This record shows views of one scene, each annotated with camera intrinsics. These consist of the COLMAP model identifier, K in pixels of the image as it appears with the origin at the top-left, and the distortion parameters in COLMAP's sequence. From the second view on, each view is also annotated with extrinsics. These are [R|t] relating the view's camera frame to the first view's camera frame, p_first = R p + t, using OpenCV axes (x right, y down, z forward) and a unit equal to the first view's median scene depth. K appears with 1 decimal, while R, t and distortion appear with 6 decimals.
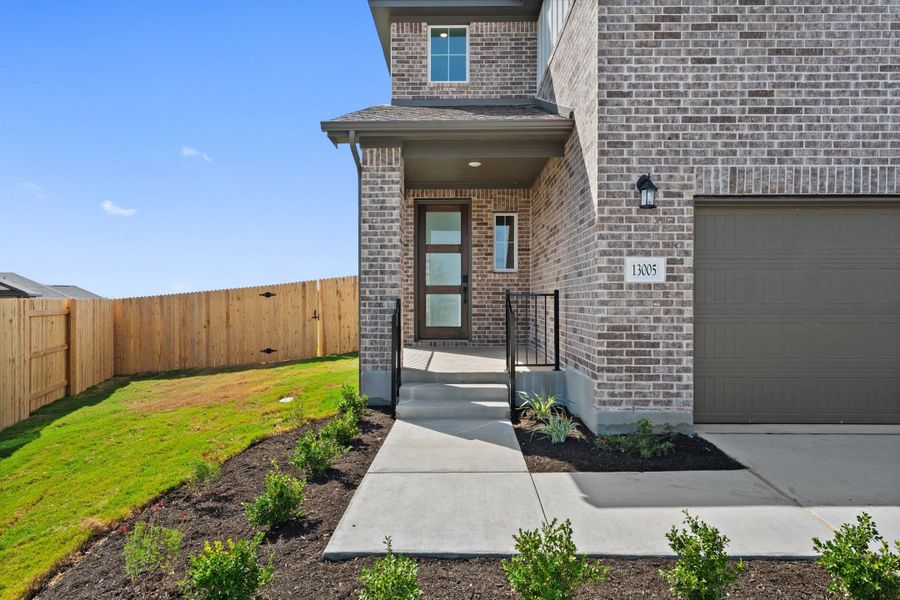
lens RADIAL K [[436.4, 0, 450.0], [0, 436.4, 300.0], [0, 0, 1]] dist [-0.000665, 0.000097]
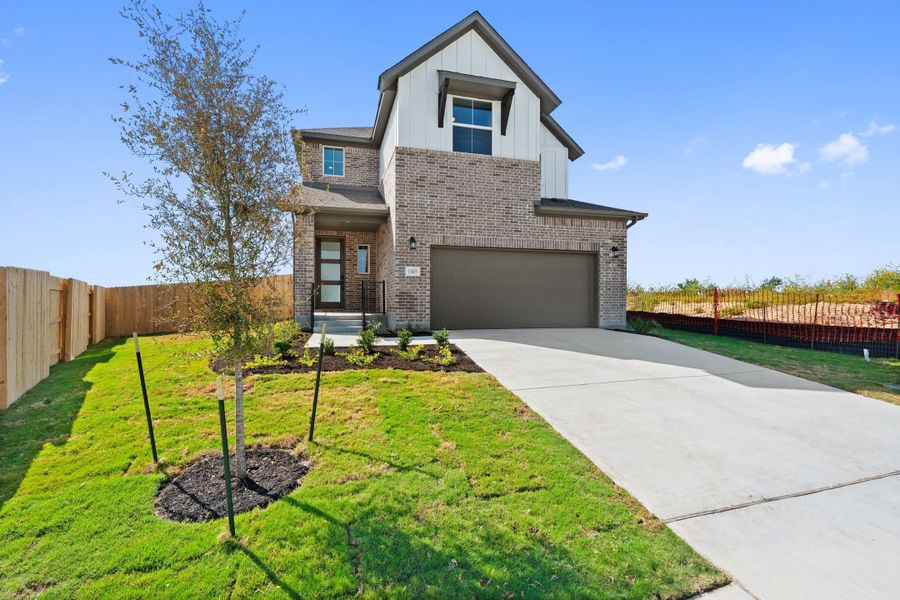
lens RADIAL K [[436.4, 0, 450.0], [0, 436.4, 300.0], [0, 0, 1]] dist [-0.000665, 0.000097]
pose [[0.956693, 0.003144, 0.291082, -0.090973], [0.006023, 0.999514, -0.030593, 0.146097], [-0.291037, 0.031022, 0.956209, -1.253760]]
